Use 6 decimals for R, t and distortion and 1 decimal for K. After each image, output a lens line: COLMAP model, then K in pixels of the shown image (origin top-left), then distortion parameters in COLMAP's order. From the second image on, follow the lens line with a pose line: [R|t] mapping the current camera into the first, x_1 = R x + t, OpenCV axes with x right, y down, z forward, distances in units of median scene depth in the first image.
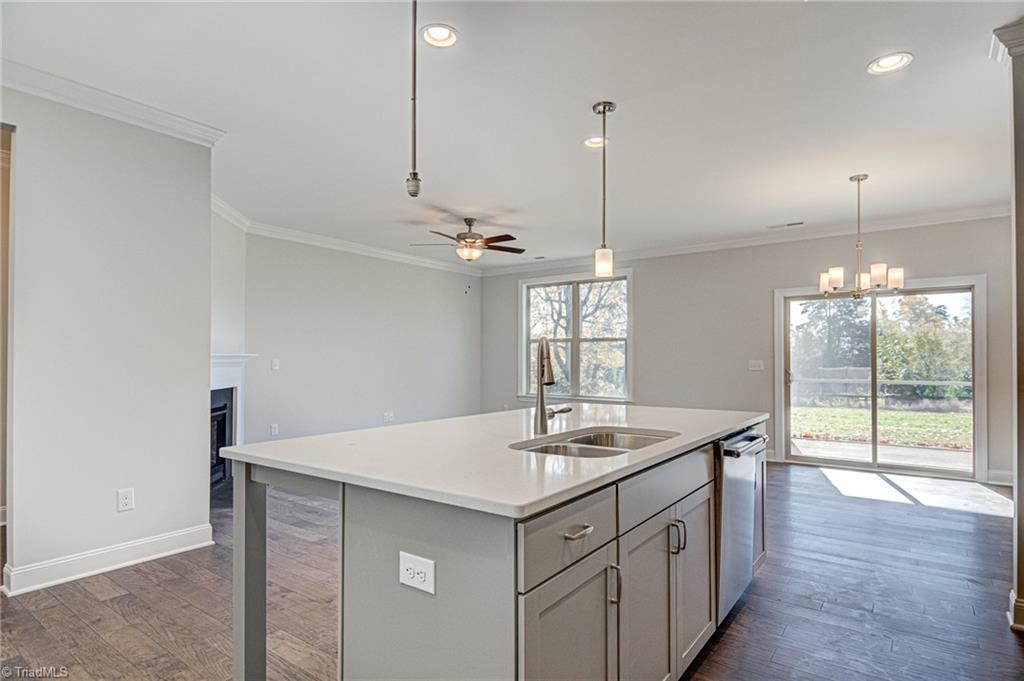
lens RADIAL K [[536.0, 0, 514.7], [0, 536.0, 350.4], [0, 0, 1]] dist [0.022068, -0.016551]
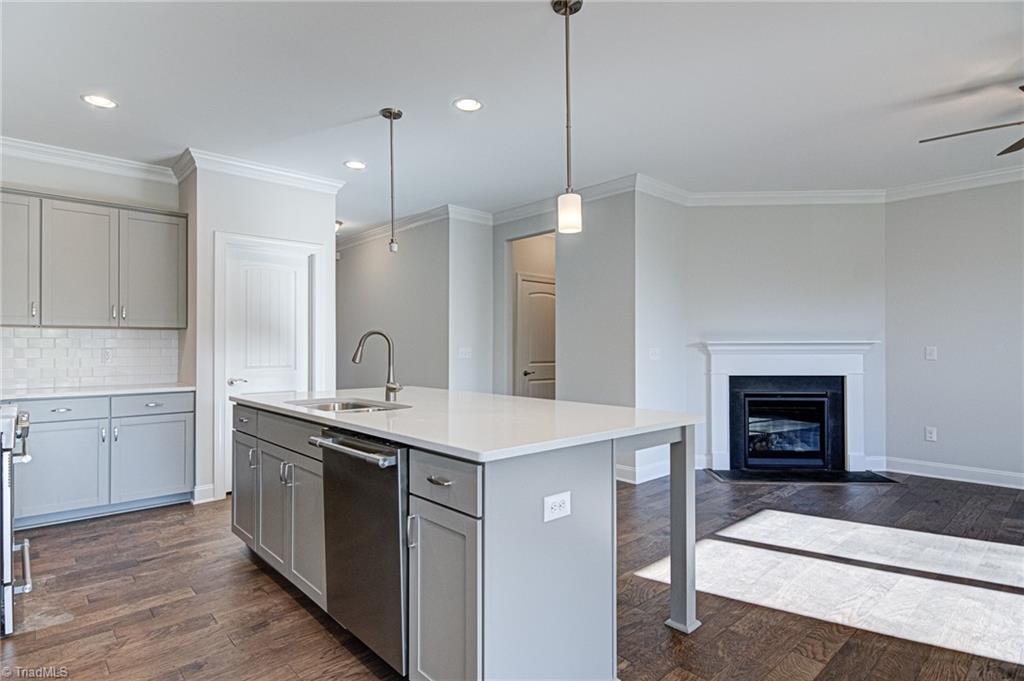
lens RADIAL K [[536.0, 0, 513.7], [0, 536.0, 341.2], [0, 0, 1]] dist [0.022068, -0.016551]
pose [[-0.199025, -0.009370, -0.979950, 0.364363], [0.016631, 0.999778, -0.012937, 0.007262], [0.979853, -0.018873, -0.198825, 0.435084]]
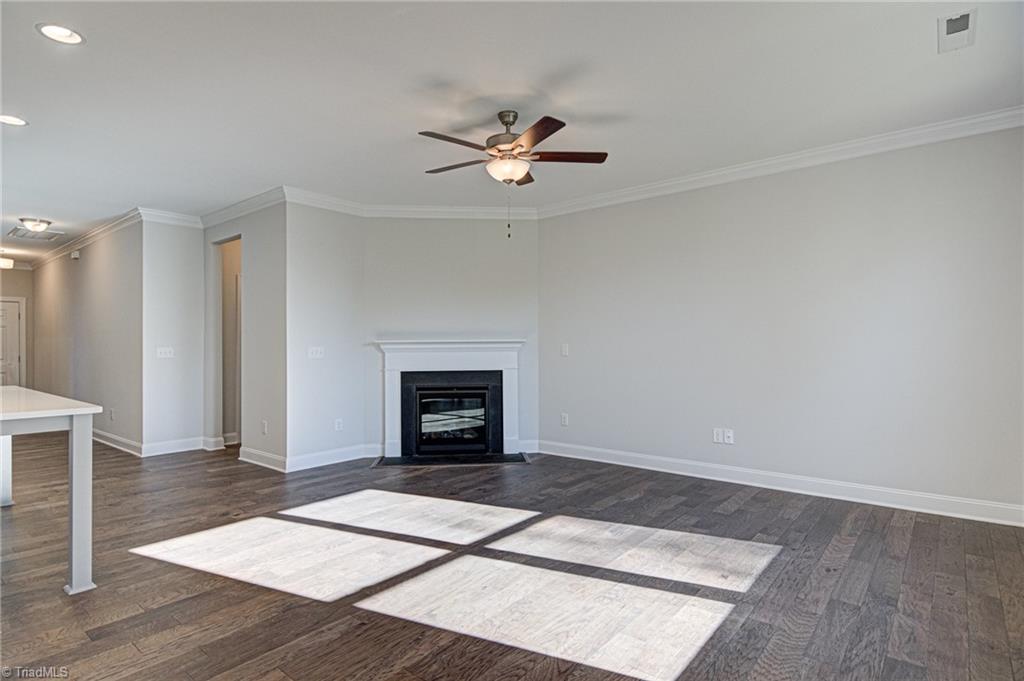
lens RADIAL K [[536.0, 0, 512.1], [0, 536.0, 339.9], [0, 0, 1]] dist [0.022068, -0.016551]
pose [[-0.062640, -0.007414, -0.998009, 0.379046], [0.023585, 0.999682, -0.008907, 0.012671], [0.997757, -0.024096, -0.062445, 0.762324]]
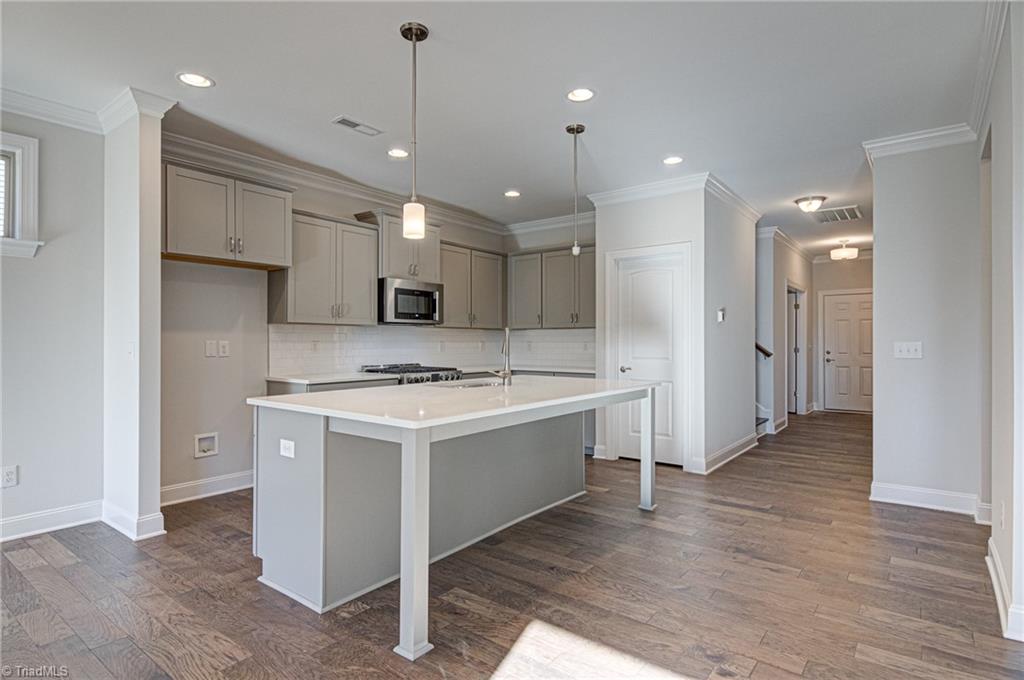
lens RADIAL K [[536.0, 0, 510.5], [0, 536.0, 337.6], [0, 0, 1]] dist [0.022068, -0.016551]
pose [[-0.999639, 0.000097, 0.026878, -0.001399], [-0.000508, 0.999747, -0.022484, 0.012108], [-0.026874, -0.022490, -0.999386, 0.733936]]
